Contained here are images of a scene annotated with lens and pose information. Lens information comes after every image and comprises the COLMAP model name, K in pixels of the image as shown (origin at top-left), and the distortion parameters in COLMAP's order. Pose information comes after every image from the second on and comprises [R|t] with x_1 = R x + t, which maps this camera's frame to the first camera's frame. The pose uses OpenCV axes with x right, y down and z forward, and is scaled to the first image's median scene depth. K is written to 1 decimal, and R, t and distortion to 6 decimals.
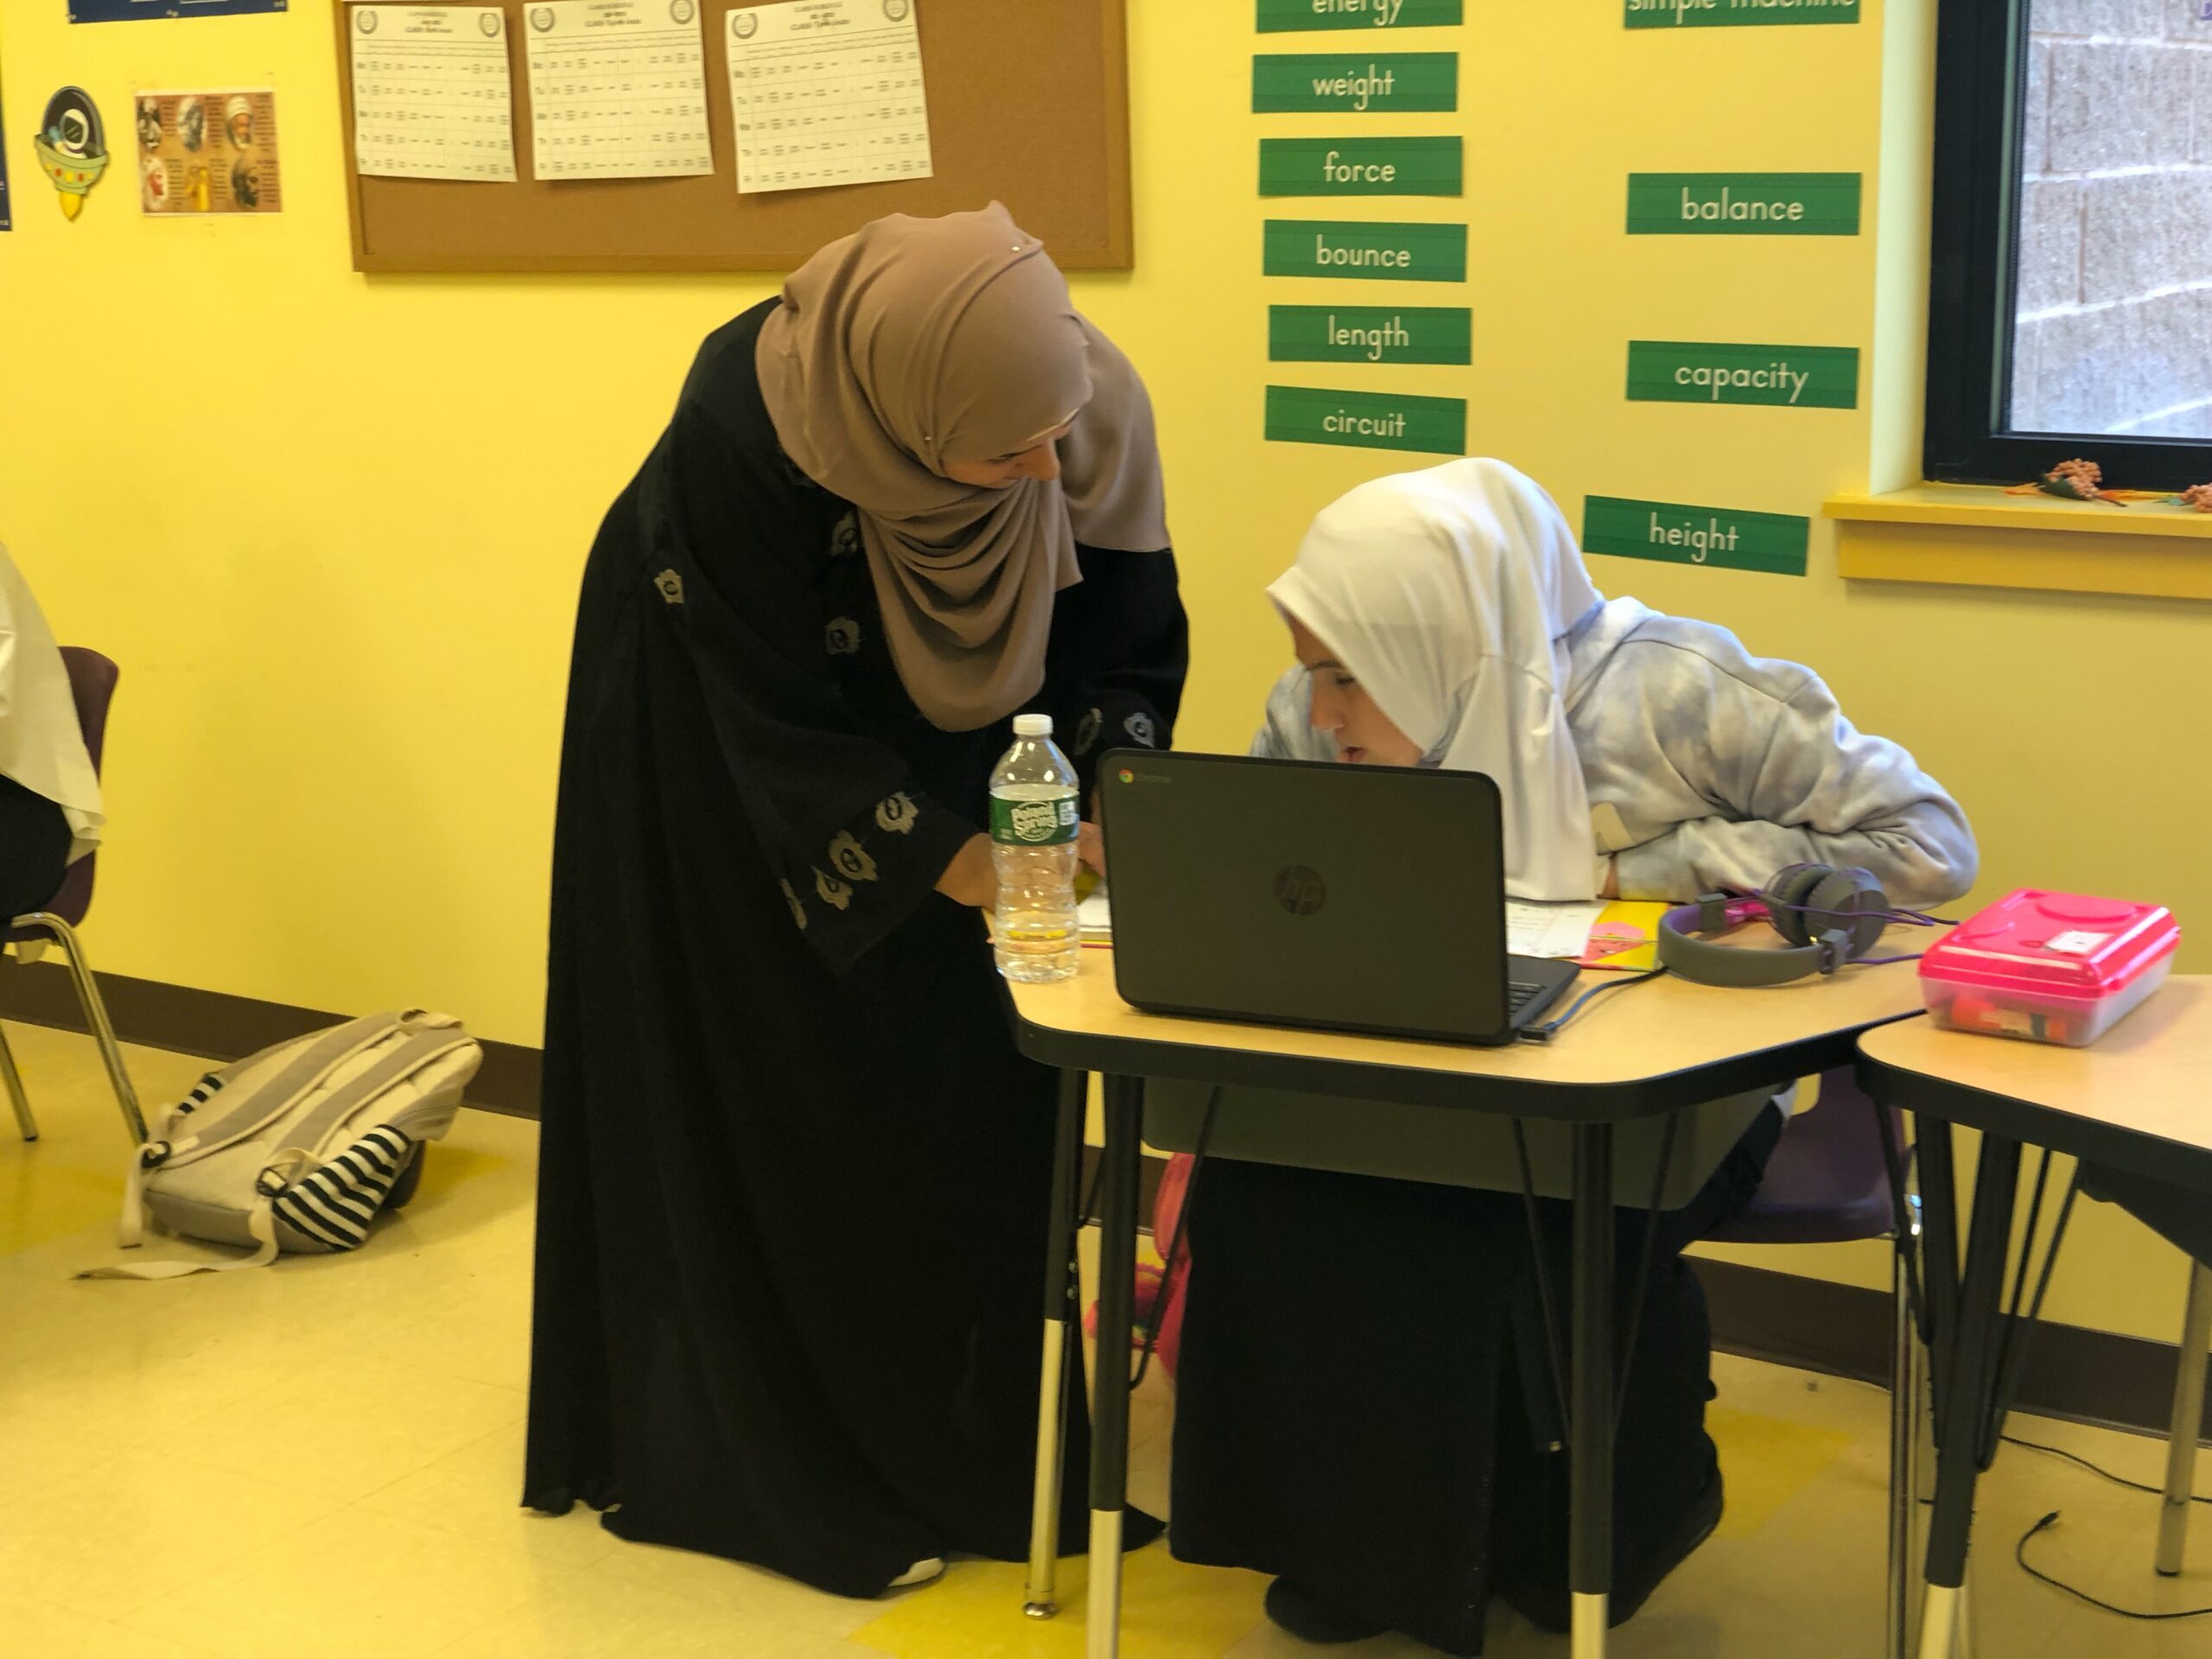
lens RADIAL K [[3196.1, 0, 1170.8], [0, 3196.1, 825.7], [0, 0, 1]] dist [0.238101, -0.719677]
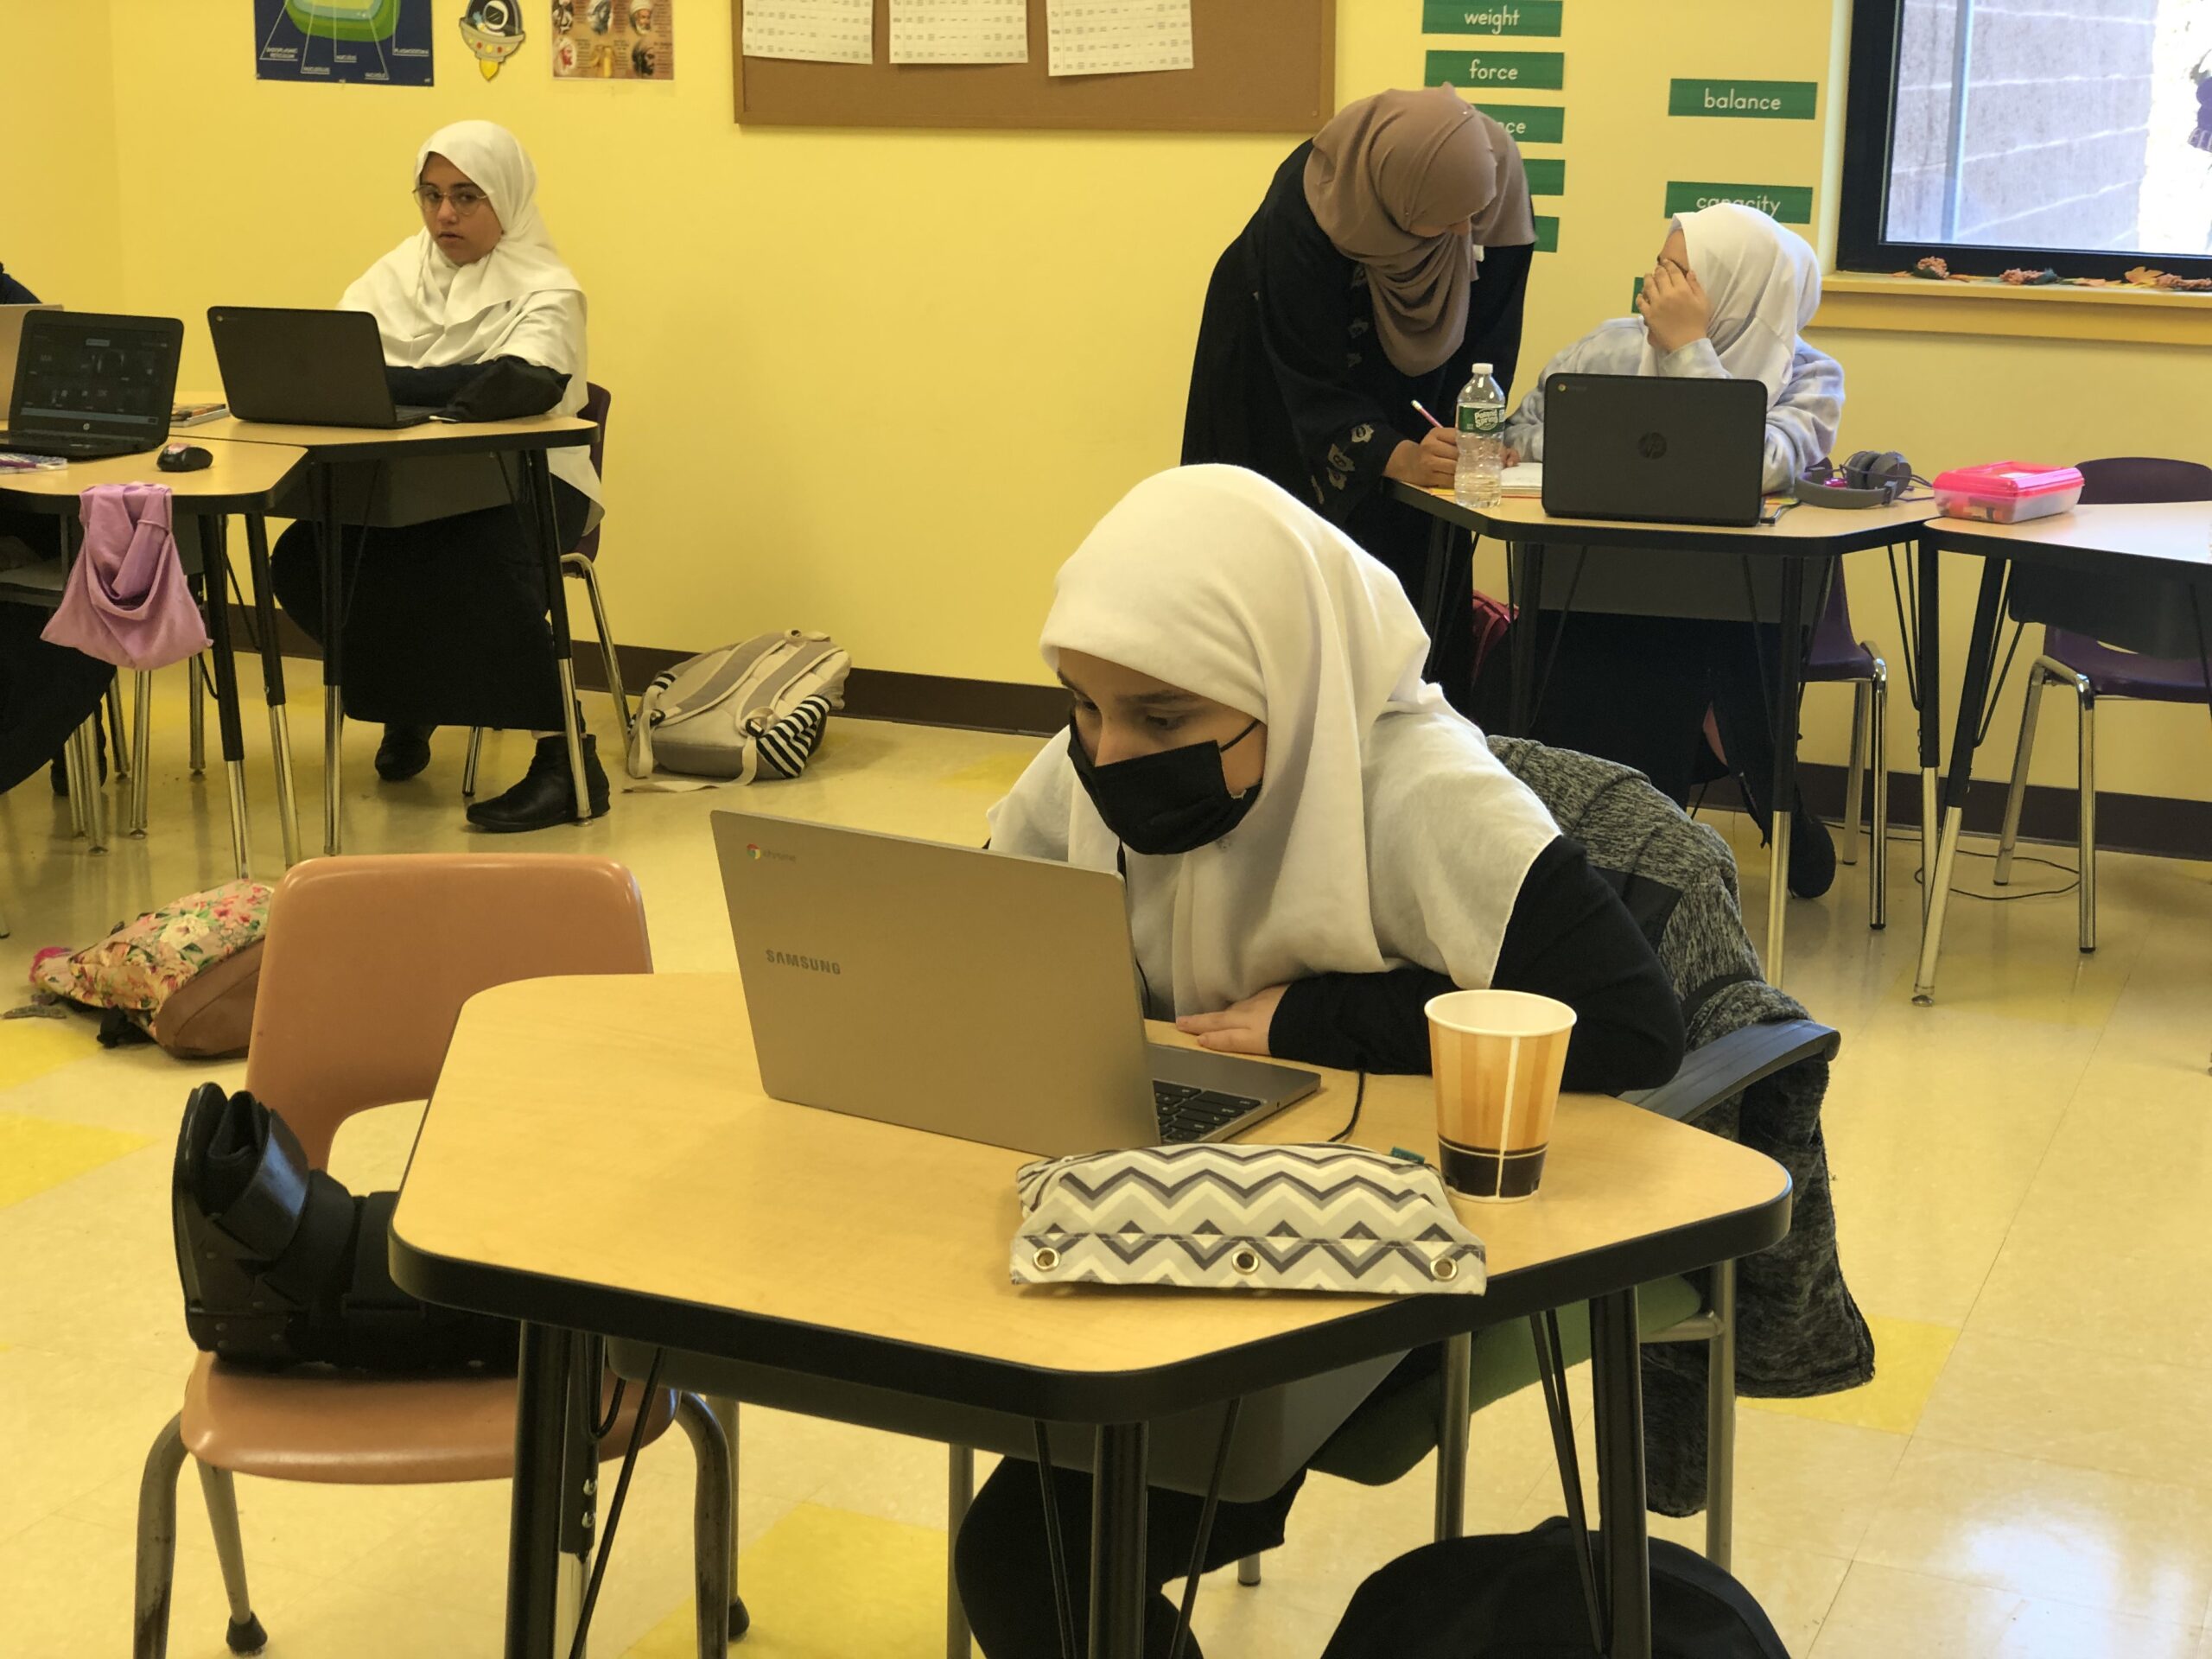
lens RADIAL K [[3196.1, 0, 1170.8], [0, 3196.1, 825.7], [0, 0, 1]] dist [0.238101, -0.719677]
pose [[0.985461, -0.008214, 0.169702, -0.337748], [0.003427, 0.999588, 0.028480, 0.112711], [-0.169866, -0.027485, 0.985084, -0.511235]]
